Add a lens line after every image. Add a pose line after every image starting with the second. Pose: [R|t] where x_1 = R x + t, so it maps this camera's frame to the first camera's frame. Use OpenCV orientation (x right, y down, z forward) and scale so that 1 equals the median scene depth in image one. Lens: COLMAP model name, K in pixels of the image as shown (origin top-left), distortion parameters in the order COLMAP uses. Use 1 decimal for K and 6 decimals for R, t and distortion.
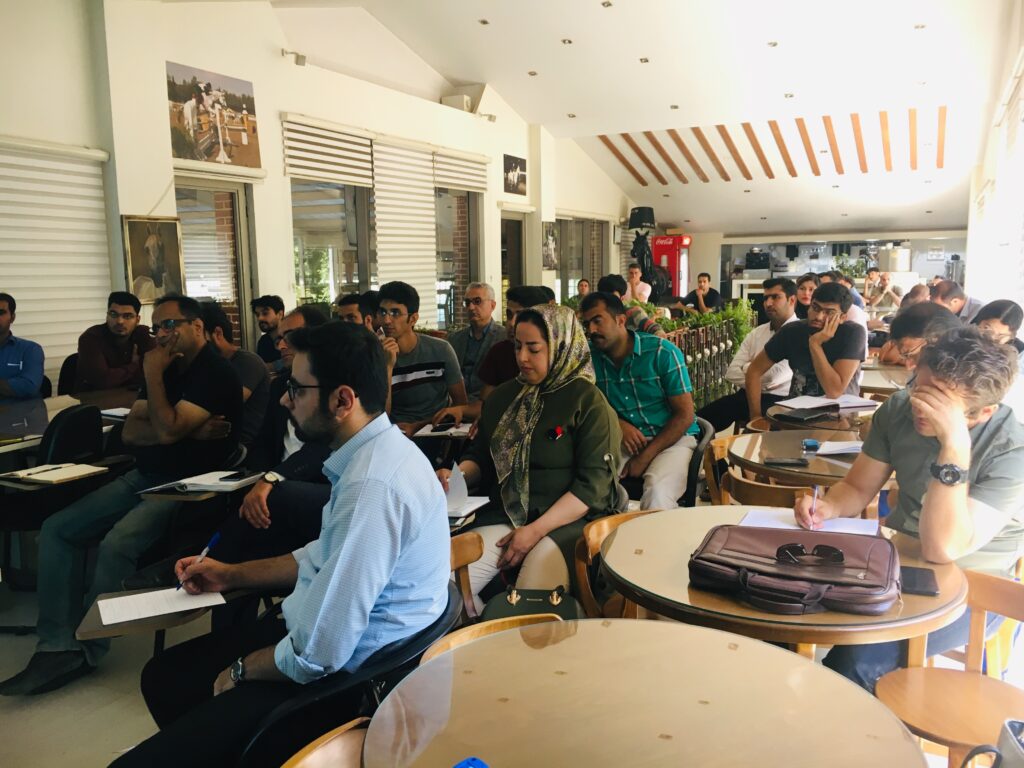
lens RADIAL K [[896.8, 0, 533.3], [0, 896.8, 384.7], [0, 0, 1]] dist [0.084118, -0.109376]
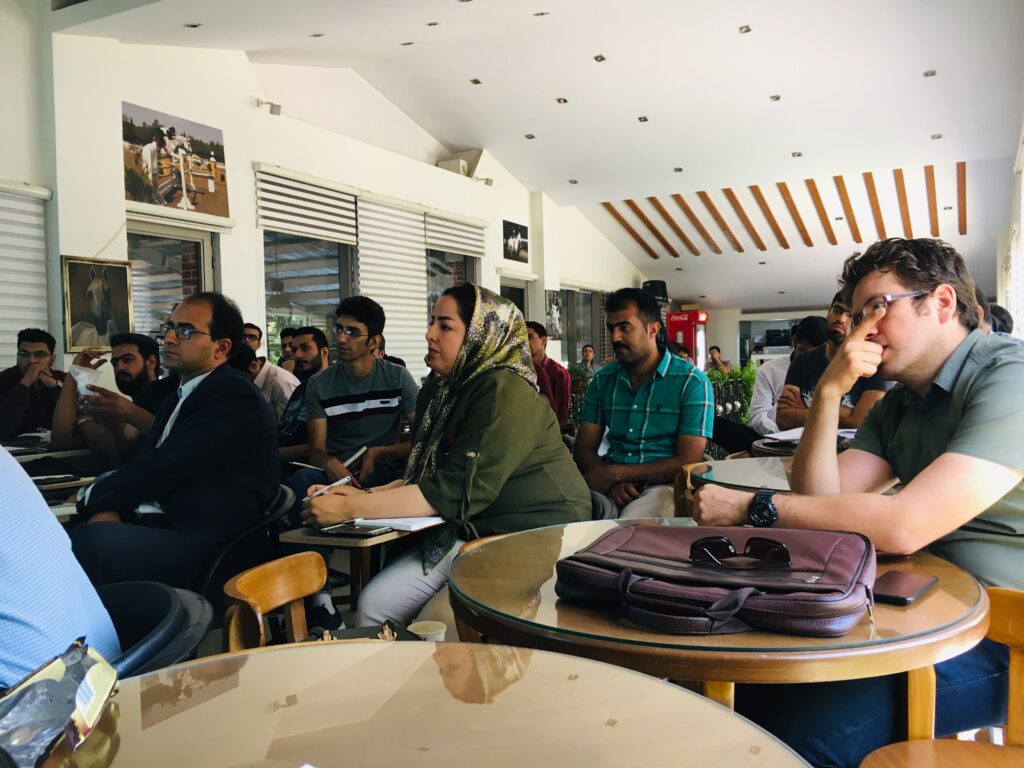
lens RADIAL K [[896.8, 0, 532.3], [0, 896.8, 374.1], [0, 0, 1]] dist [0.084118, -0.109376]
pose [[0.999319, -0.007145, -0.036204, 0.050821], [0.002792, 0.992903, -0.118895, 0.038182], [0.036797, 0.118713, 0.992247, 0.092955]]
